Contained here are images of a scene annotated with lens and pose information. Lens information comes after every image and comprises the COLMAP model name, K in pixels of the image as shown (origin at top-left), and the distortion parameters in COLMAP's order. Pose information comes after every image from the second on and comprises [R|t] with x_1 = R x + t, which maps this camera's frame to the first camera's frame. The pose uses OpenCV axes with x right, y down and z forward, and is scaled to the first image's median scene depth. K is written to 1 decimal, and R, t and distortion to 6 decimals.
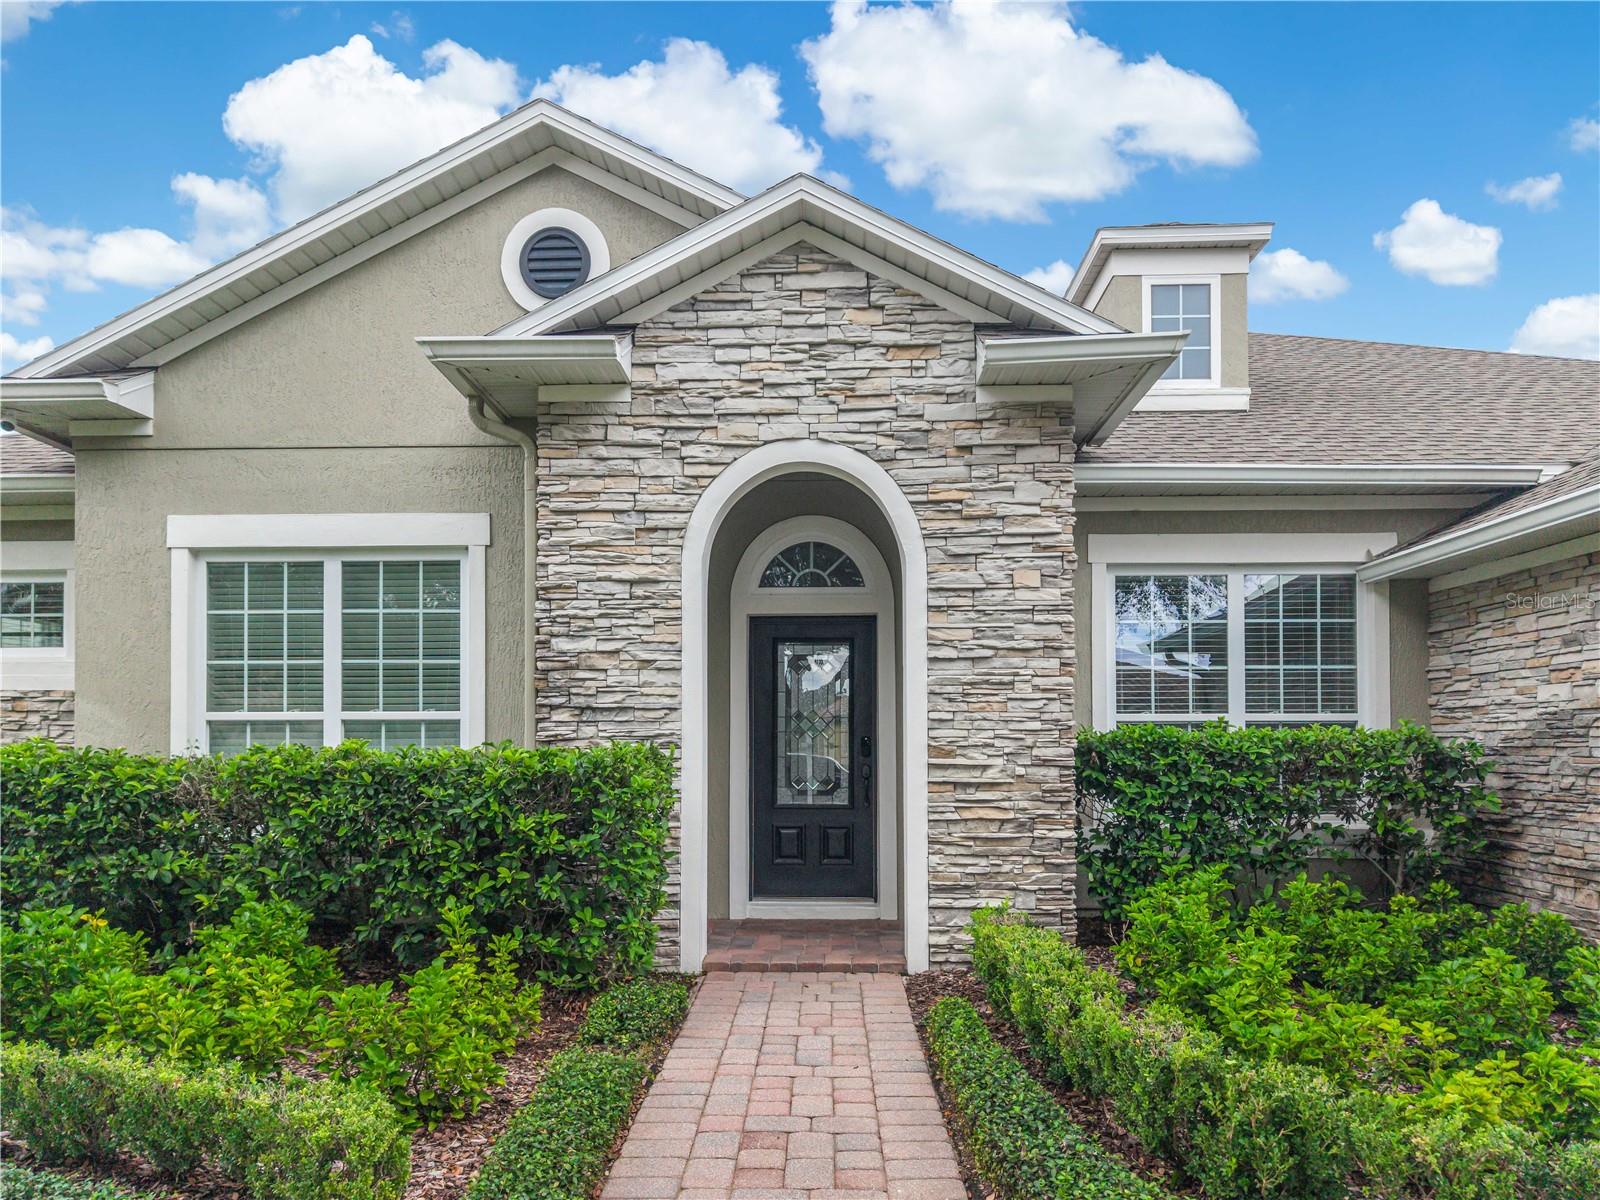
lens RADIAL K [[1106.1, 0, 807.1], [0, 1106.1, 733.7], [0, 0, 1]] dist [0.020962, -0.033577]
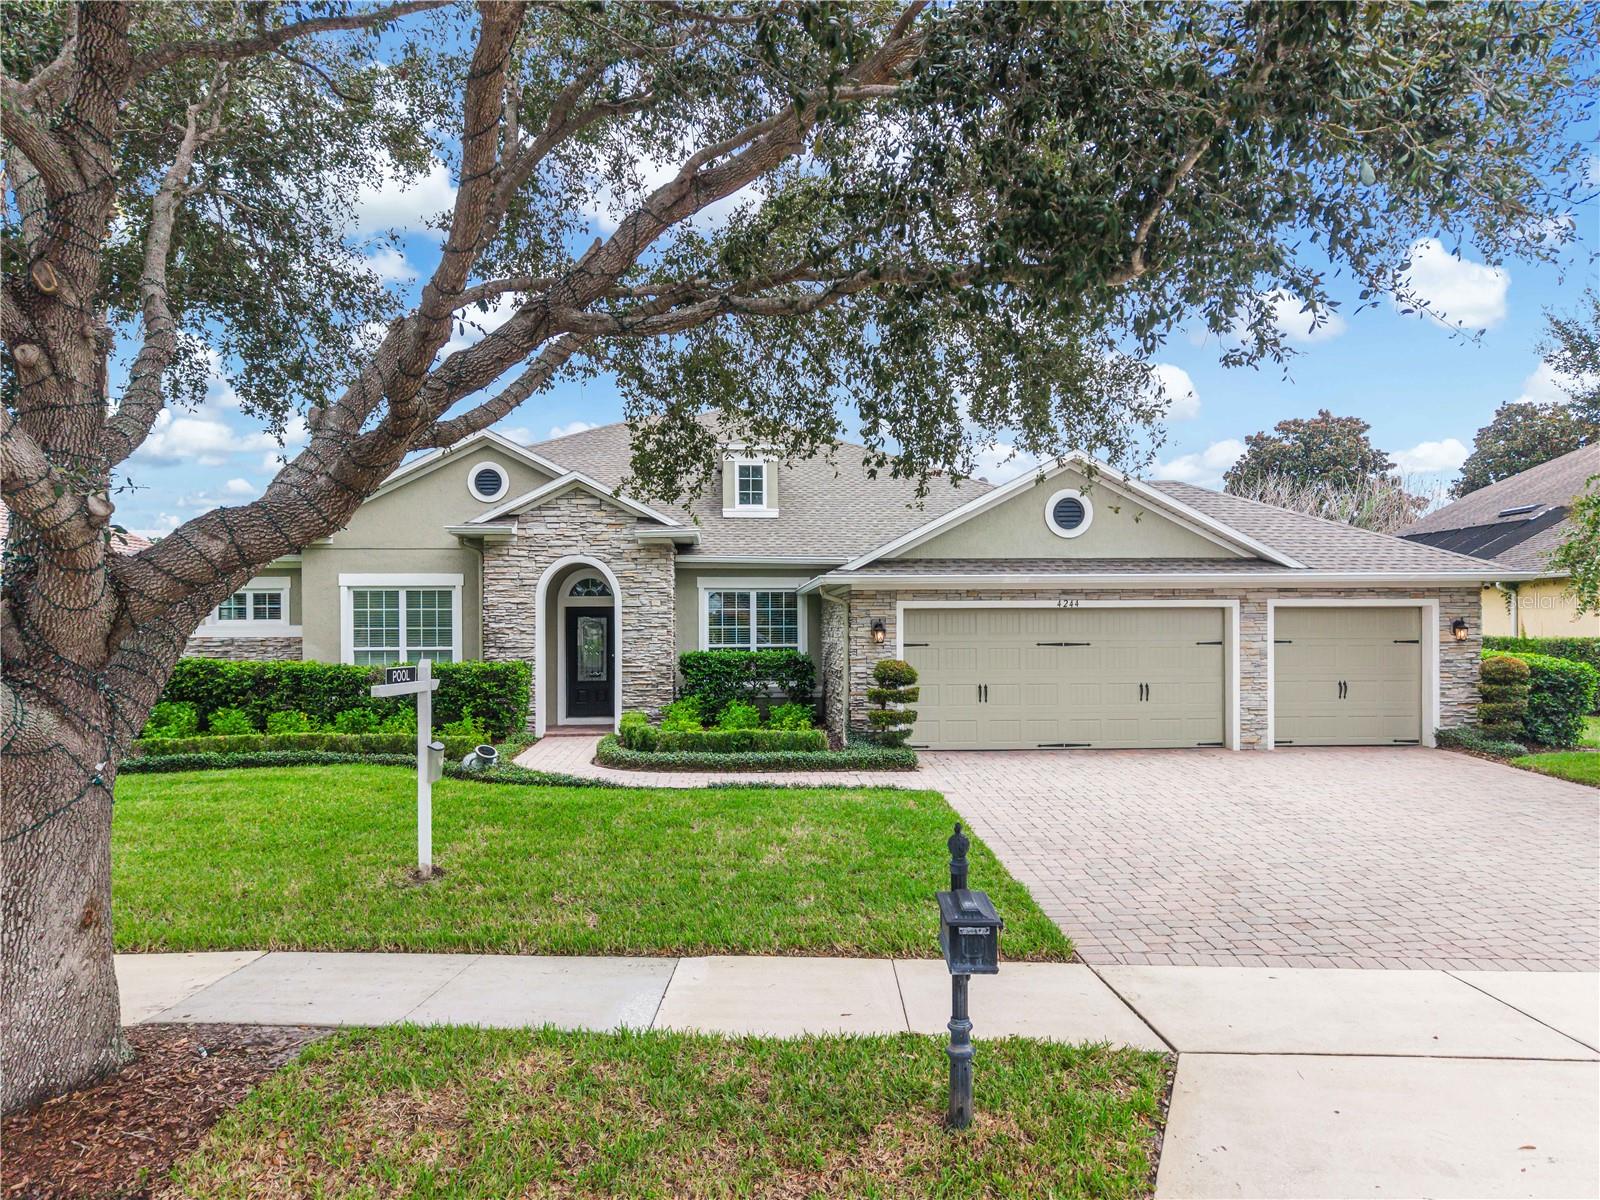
lens RADIAL K [[1119.3, 0, 830.3], [0, 1119.3, 627.9], [0, 0, 1]] dist [0.020273, -0.002638]
pose [[0.993520, -0.002139, 0.113642, 0.318994], [0.001342, 0.999974, 0.007092, -0.093134], [-0.113654, -0.006894, 0.993496, -1.998825]]
